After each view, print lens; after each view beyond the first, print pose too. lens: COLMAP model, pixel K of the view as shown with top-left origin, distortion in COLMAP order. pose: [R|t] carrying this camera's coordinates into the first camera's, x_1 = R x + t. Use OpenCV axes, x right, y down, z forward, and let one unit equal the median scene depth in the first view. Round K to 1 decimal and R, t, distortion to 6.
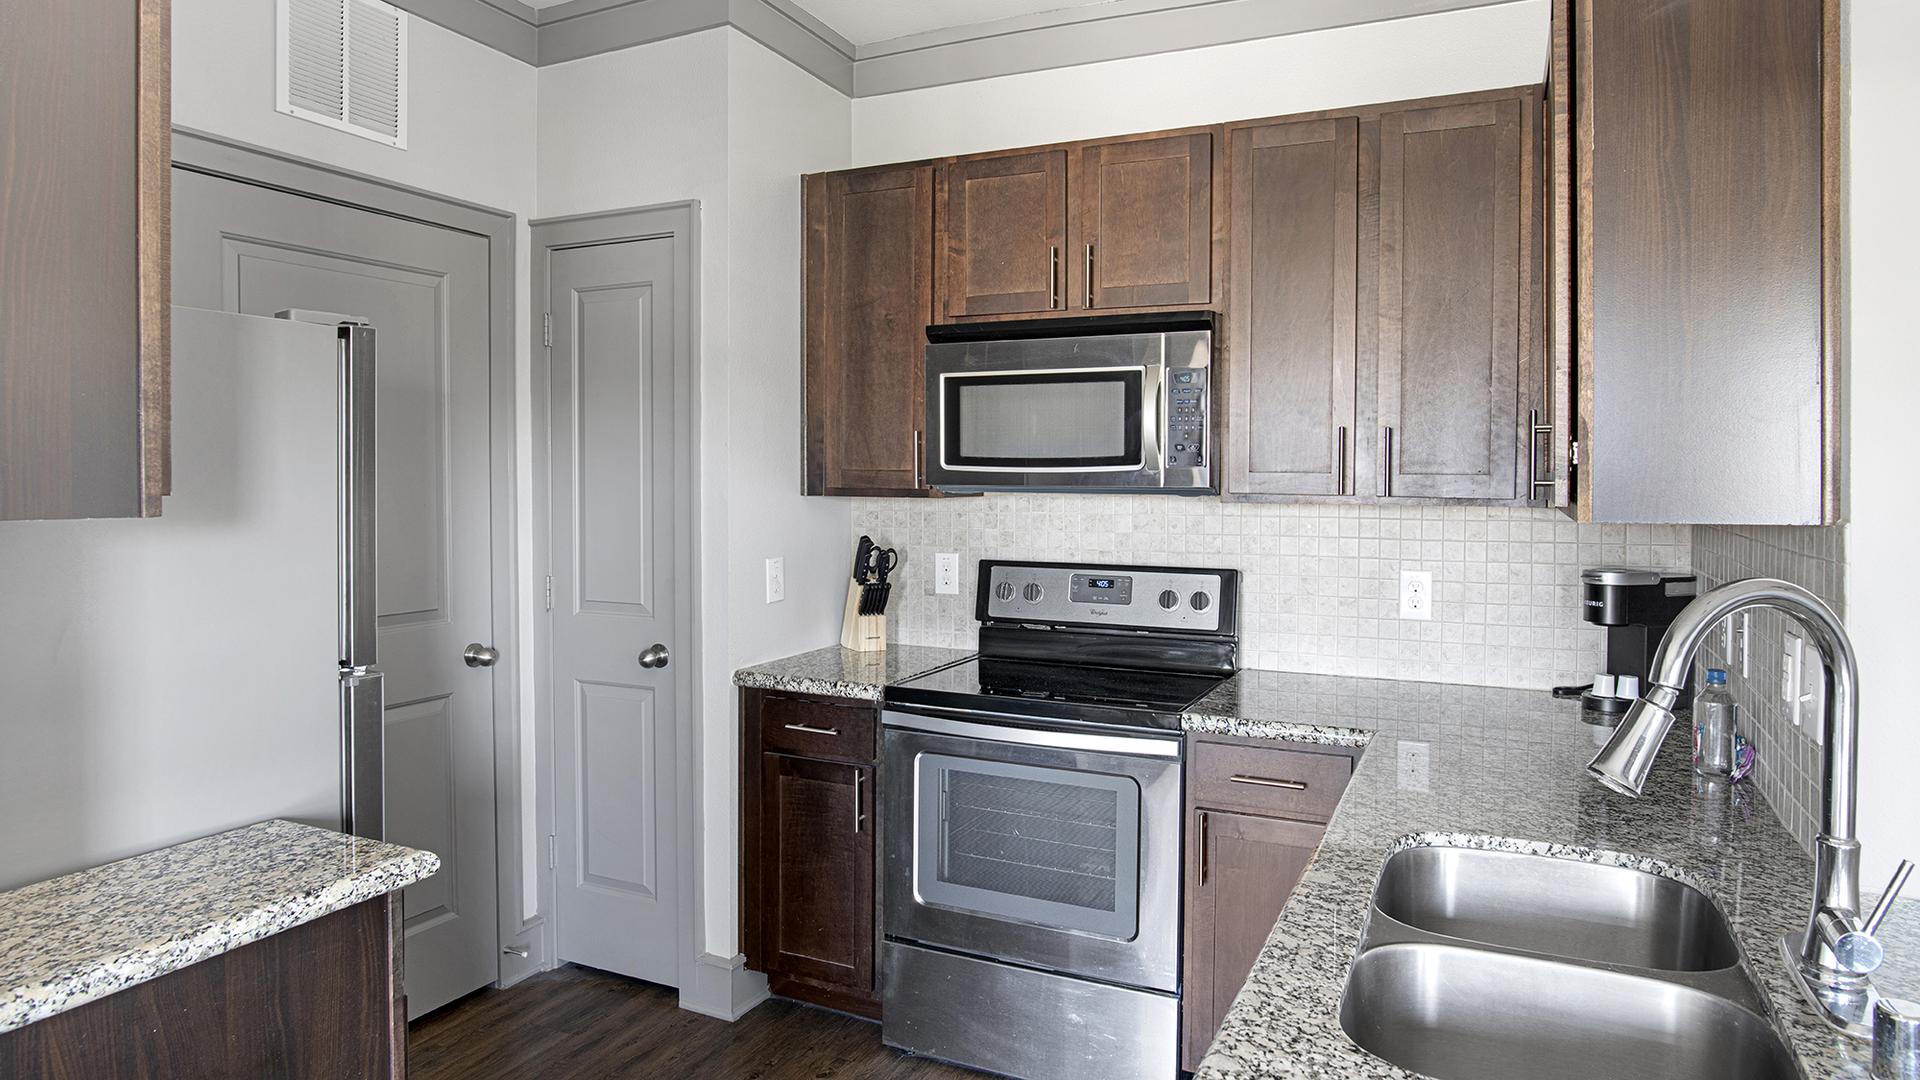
lens RADIAL K [[1152.7, 0, 943.1], [0, 1152.7, 501.6], [0, 0, 1]] dist [-0.025629, 0.001526]
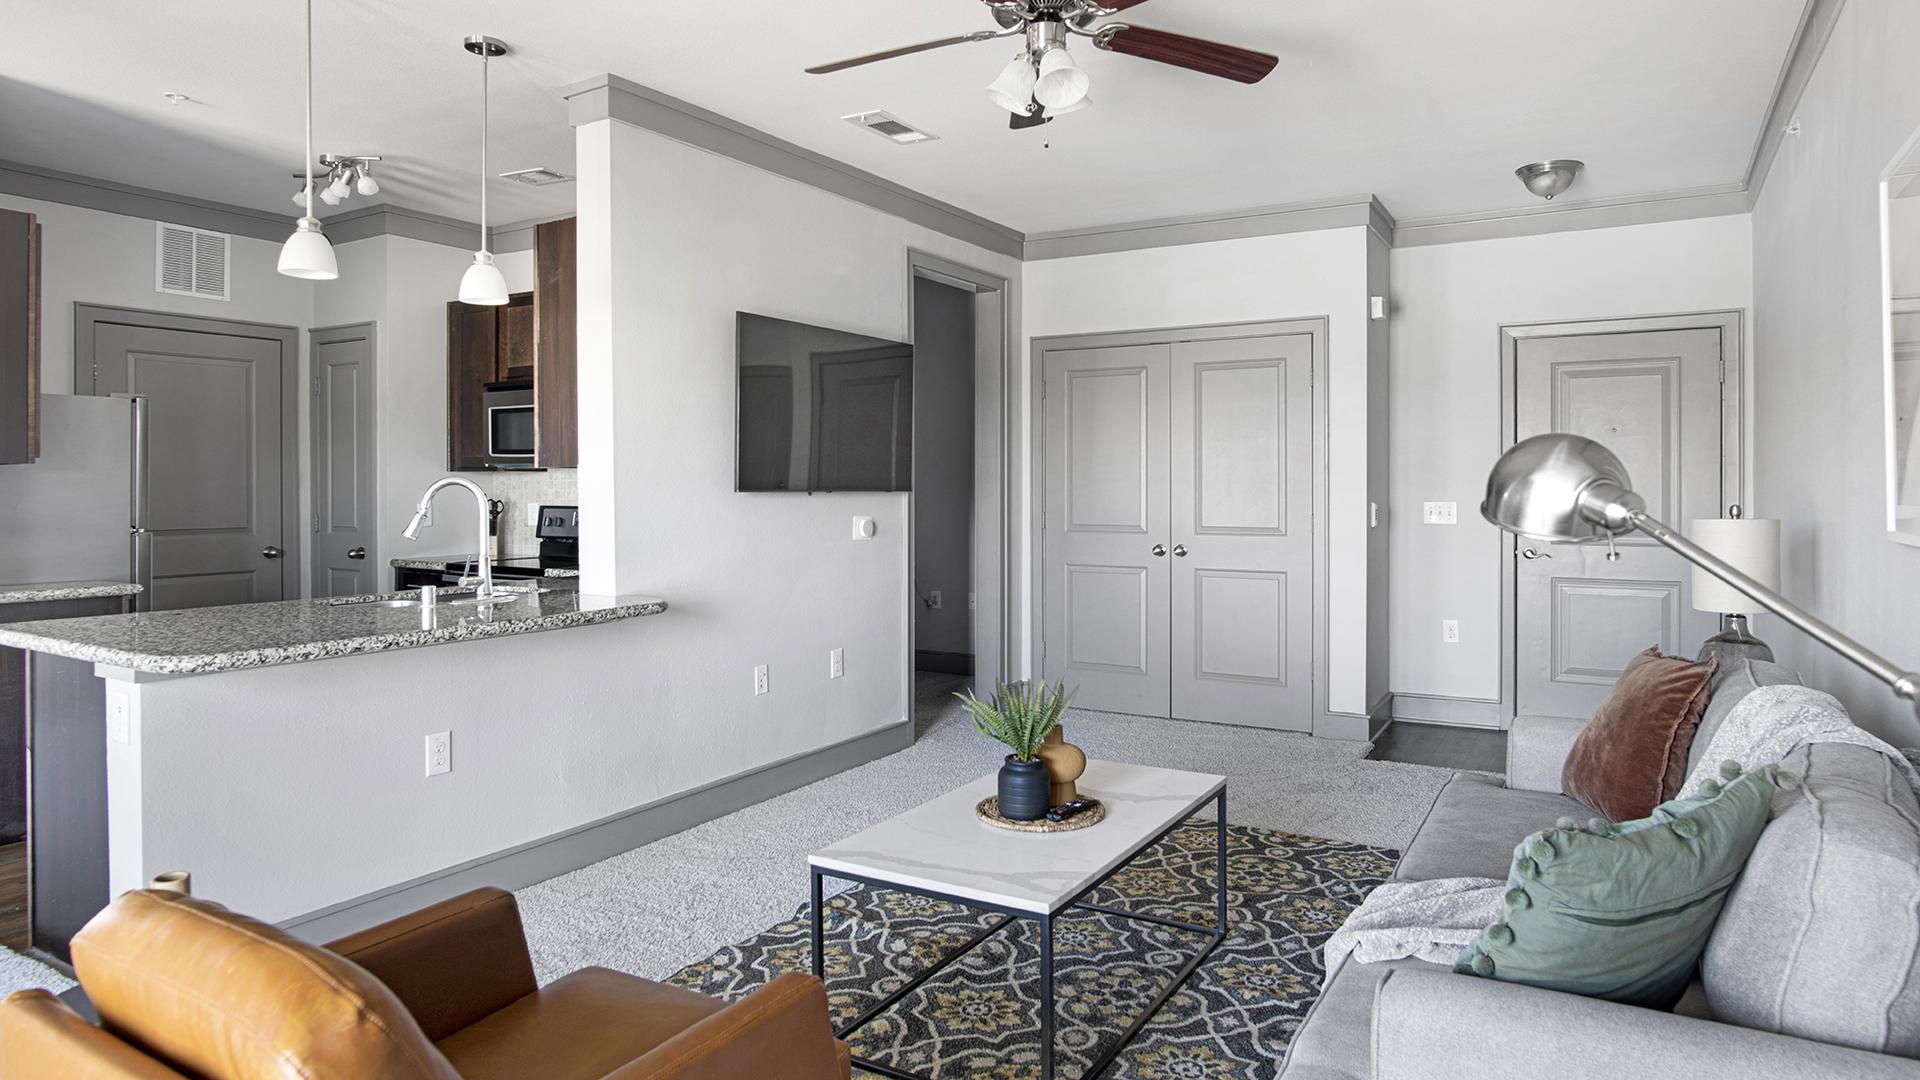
lens RADIAL K [[1143.1, 0, 975.9], [0, 1143.1, 486.3], [0, 0, 1]] dist [-0.026450, 0.002977]
pose [[0.997043, -0.004941, -0.076685, 0.980502], [0.003396, 0.999789, -0.020265, 0.066115], [0.076769, 0.019944, 0.996849, -0.874472]]
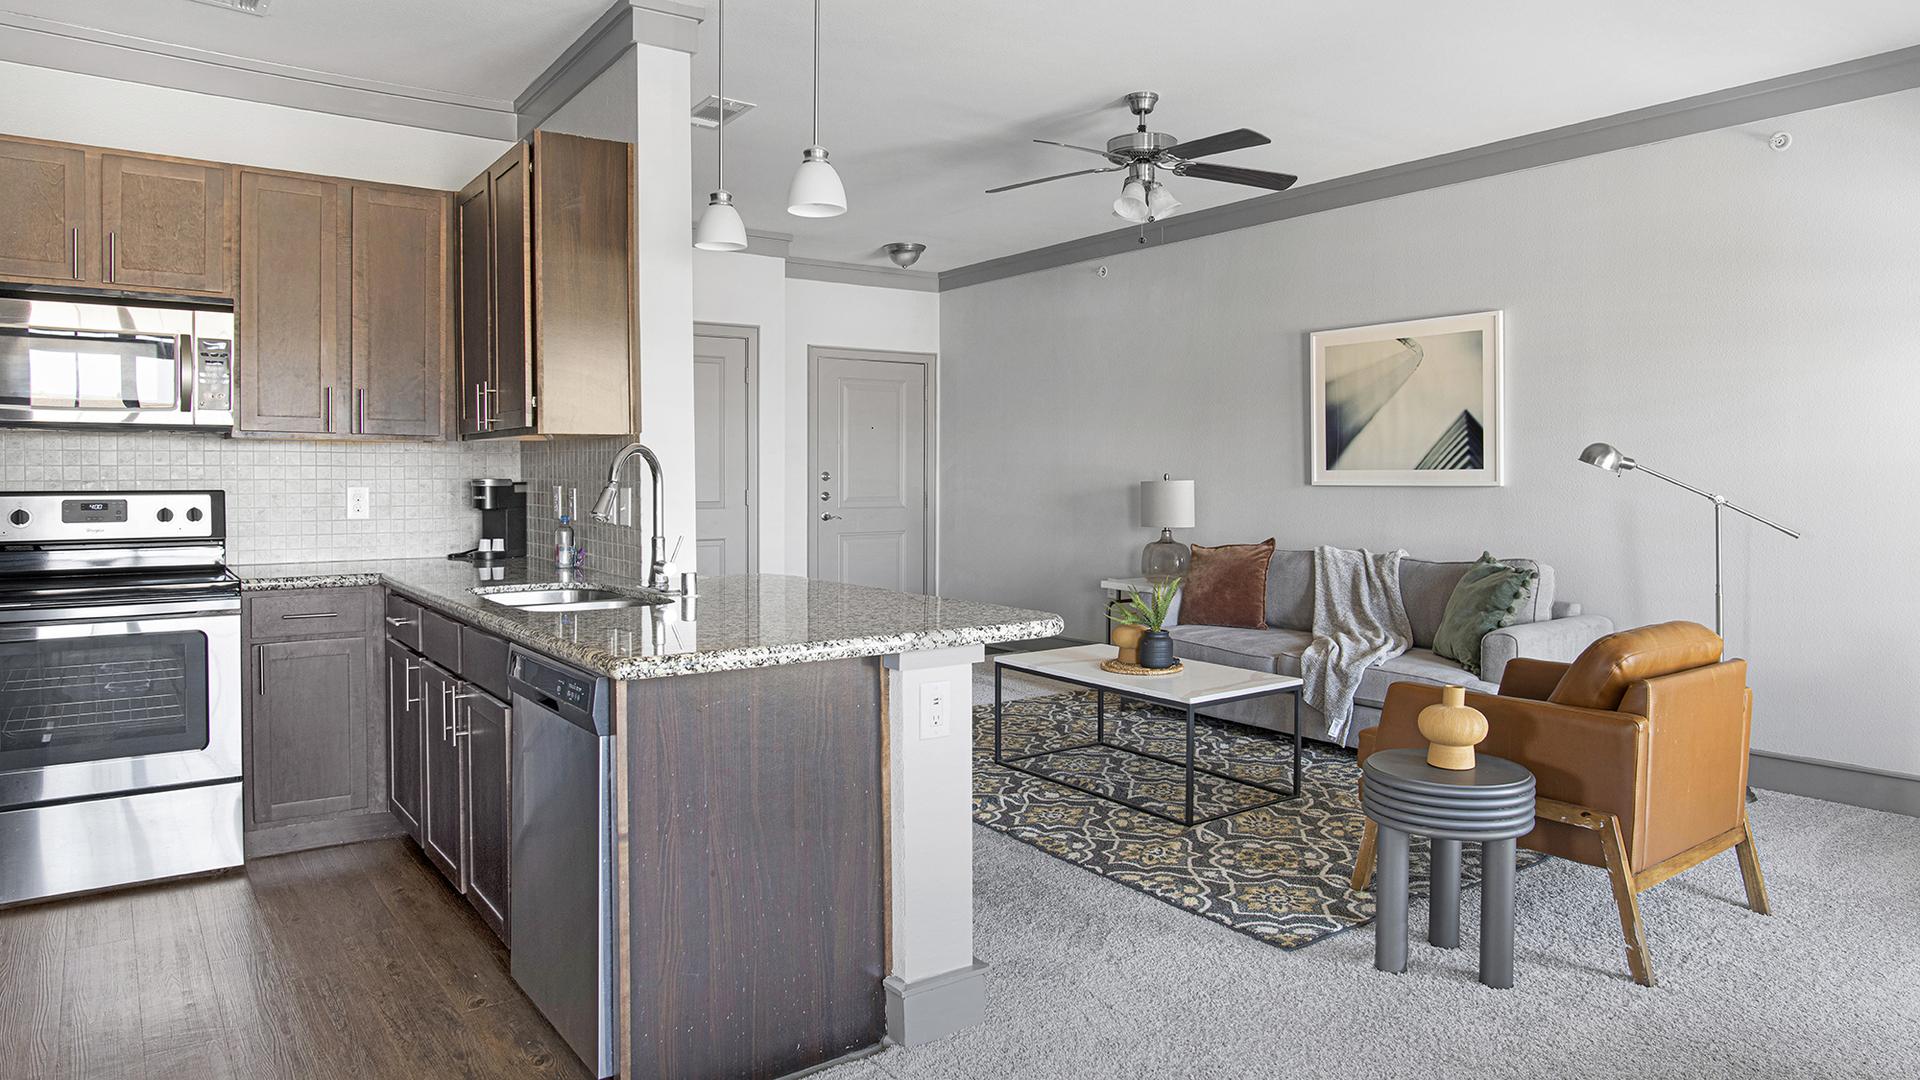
lens RADIAL K [[1176.1, 0, 1008.0], [0, 1176.1, 486.5], [0, 0, 1]] dist [-0.025247, 0.002385]
pose [[0.443762, -0.015200, 0.896016, -0.565122], [0.020601, 0.999765, 0.006757, 0.065700], [-0.895908, 0.015460, 0.443970, -0.429420]]
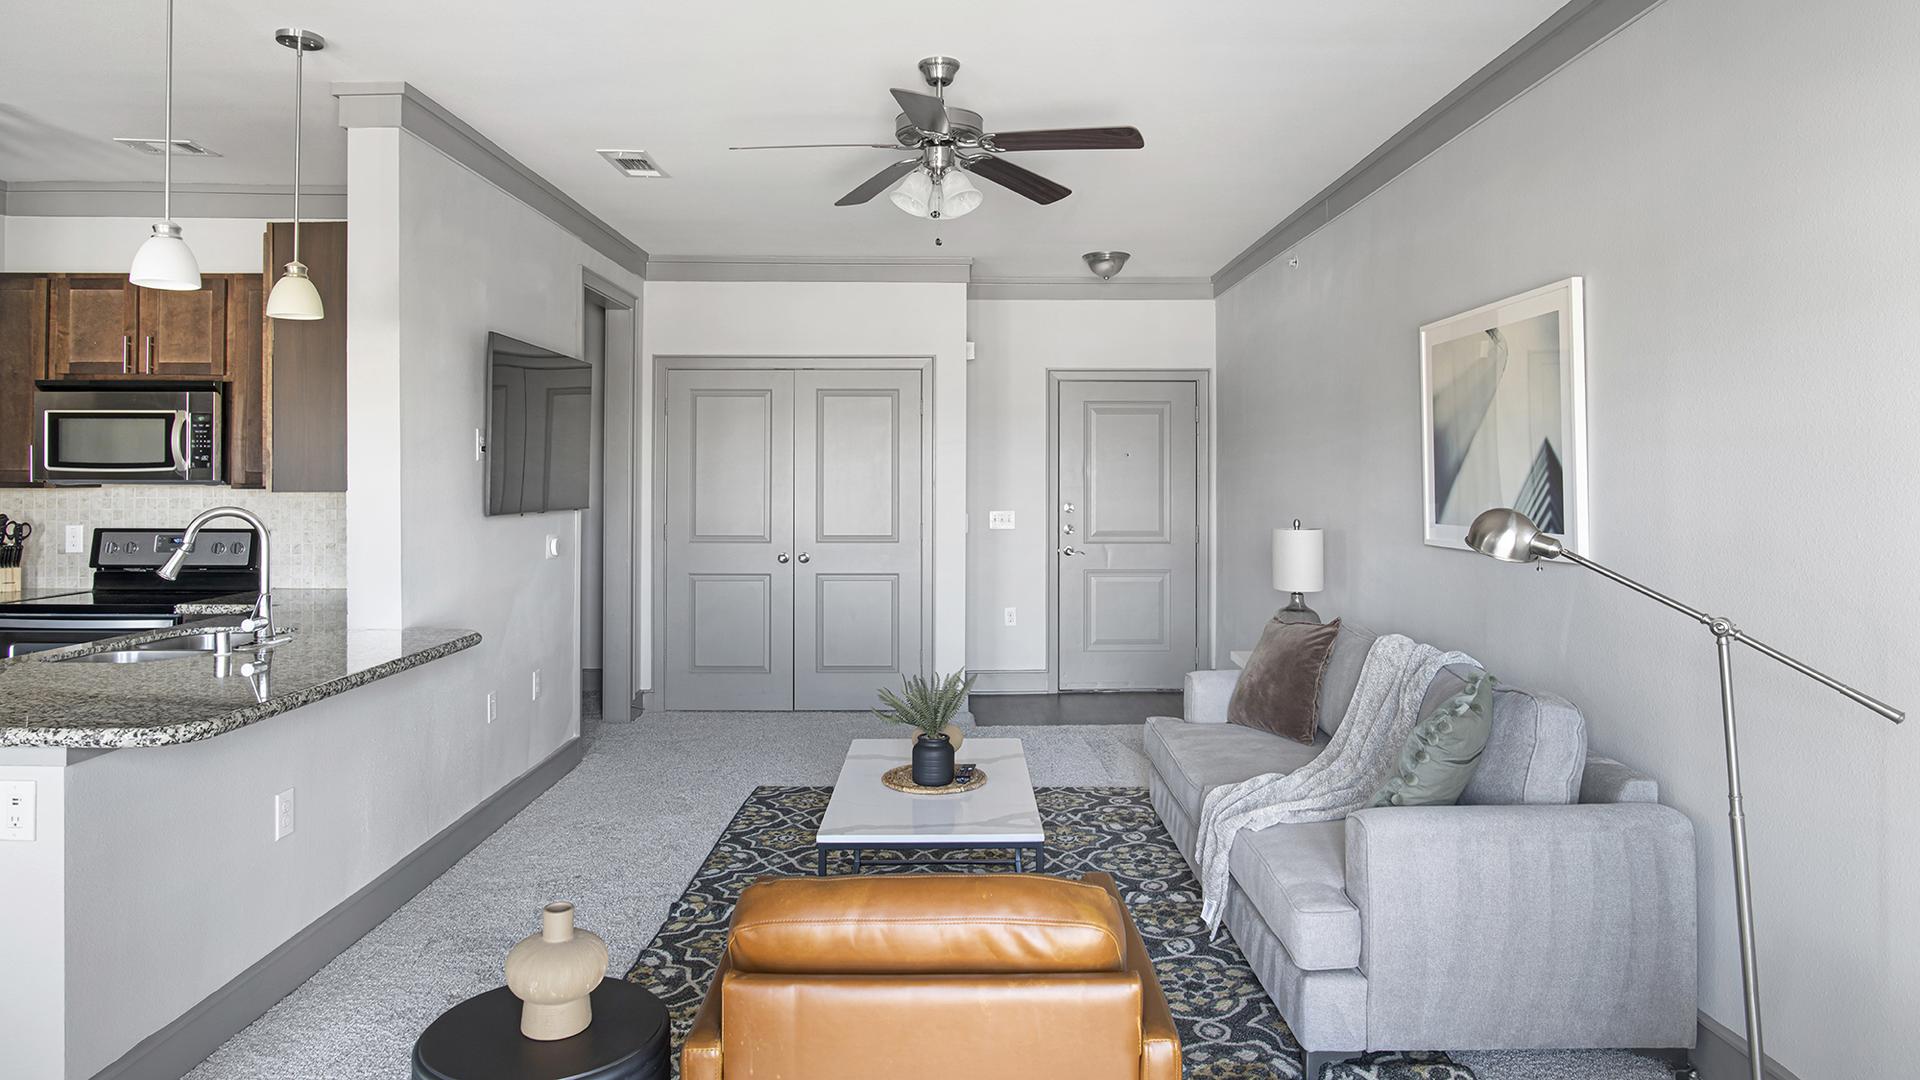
lens RADIAL K [[1166.8, 0, 986.2], [0, 1166.8, 459.0], [0, 0, 1]] dist [-0.022048, 0.003395]
pose [[0.886315, 0.005098, 0.463054, 0.419185], [0.011812, 0.999365, -0.033612, 0.026228], [-0.462931, 0.035260, 0.885693, -1.028375]]
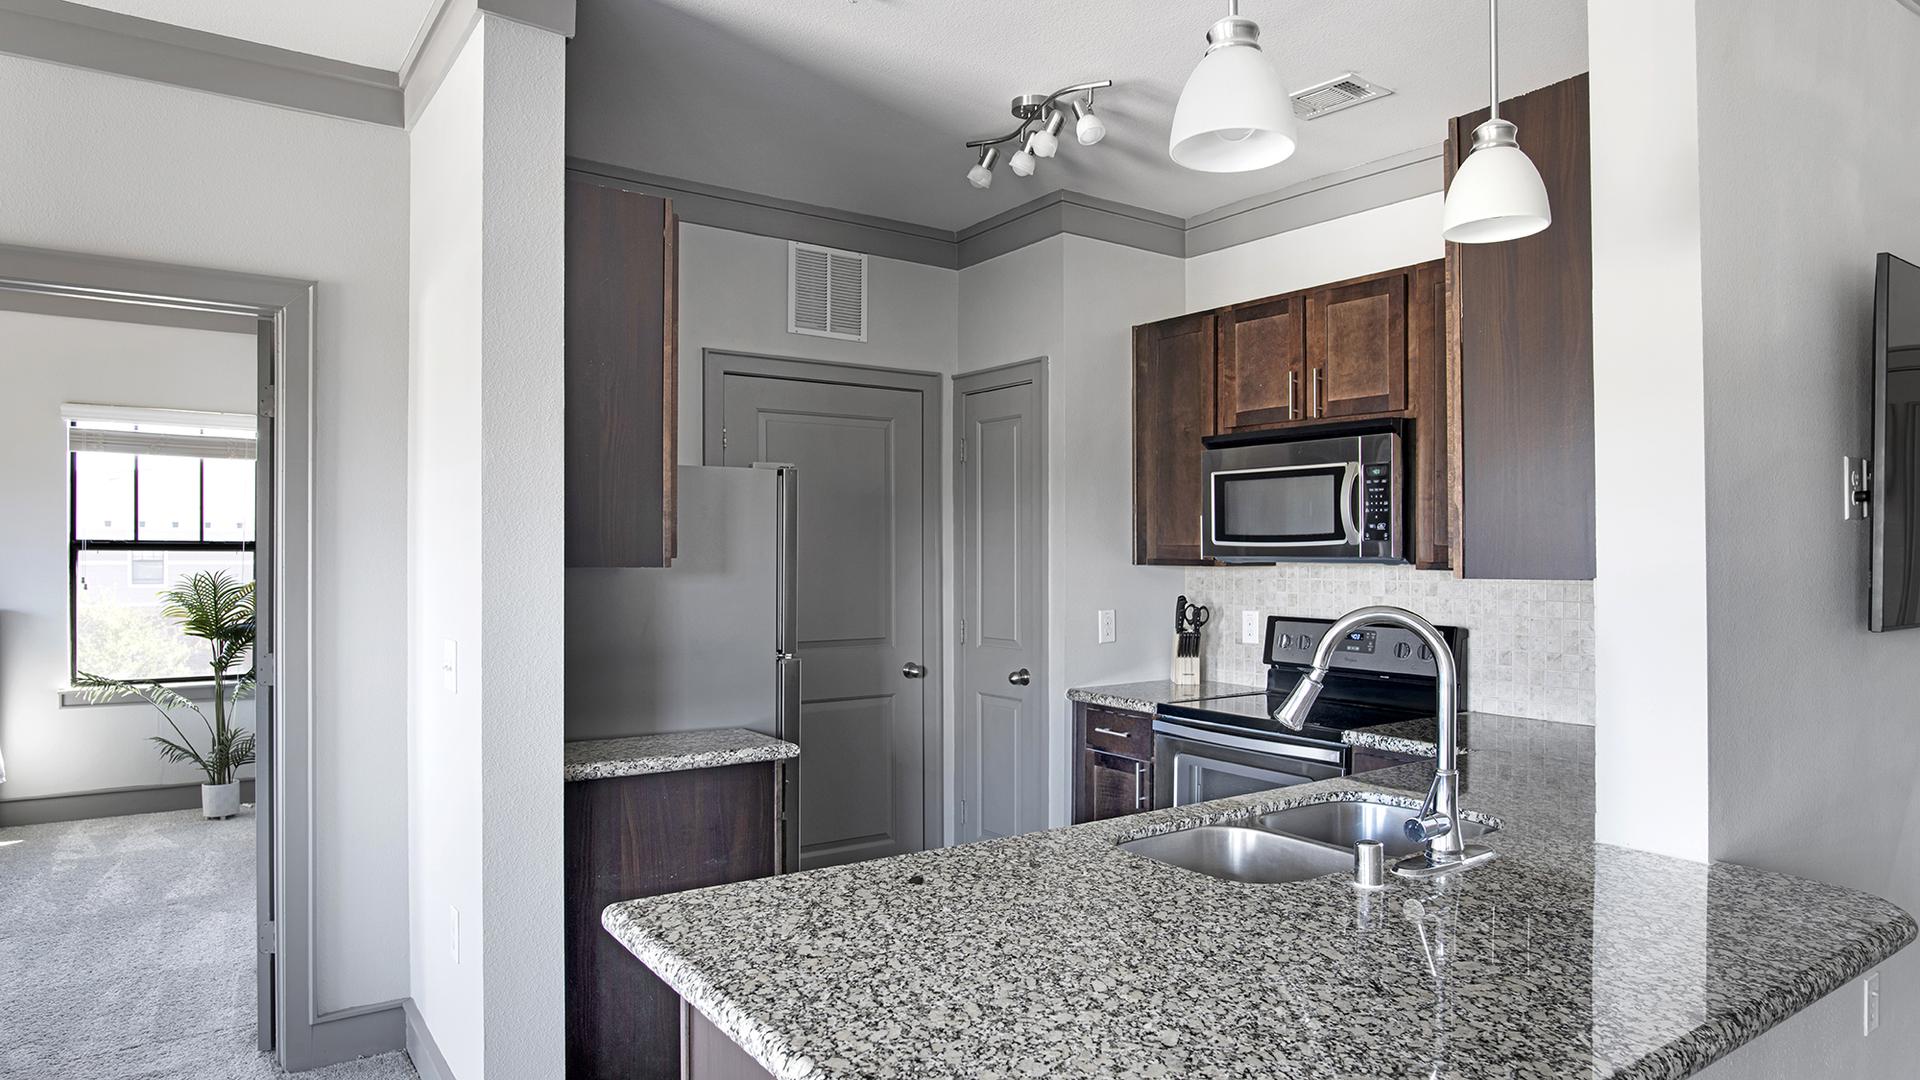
lens RADIAL K [[1152.2, 0, 951.8], [0, 1152.2, 558.7], [0, 0, 1]] dist [-0.021272, 0.002790]
pose [[0.873999, -0.000601, -0.485928, 0.382172], [-0.008142, 0.999841, -0.015881, 0.011712], [0.485860, 0.017836, 0.873855, -0.301789]]
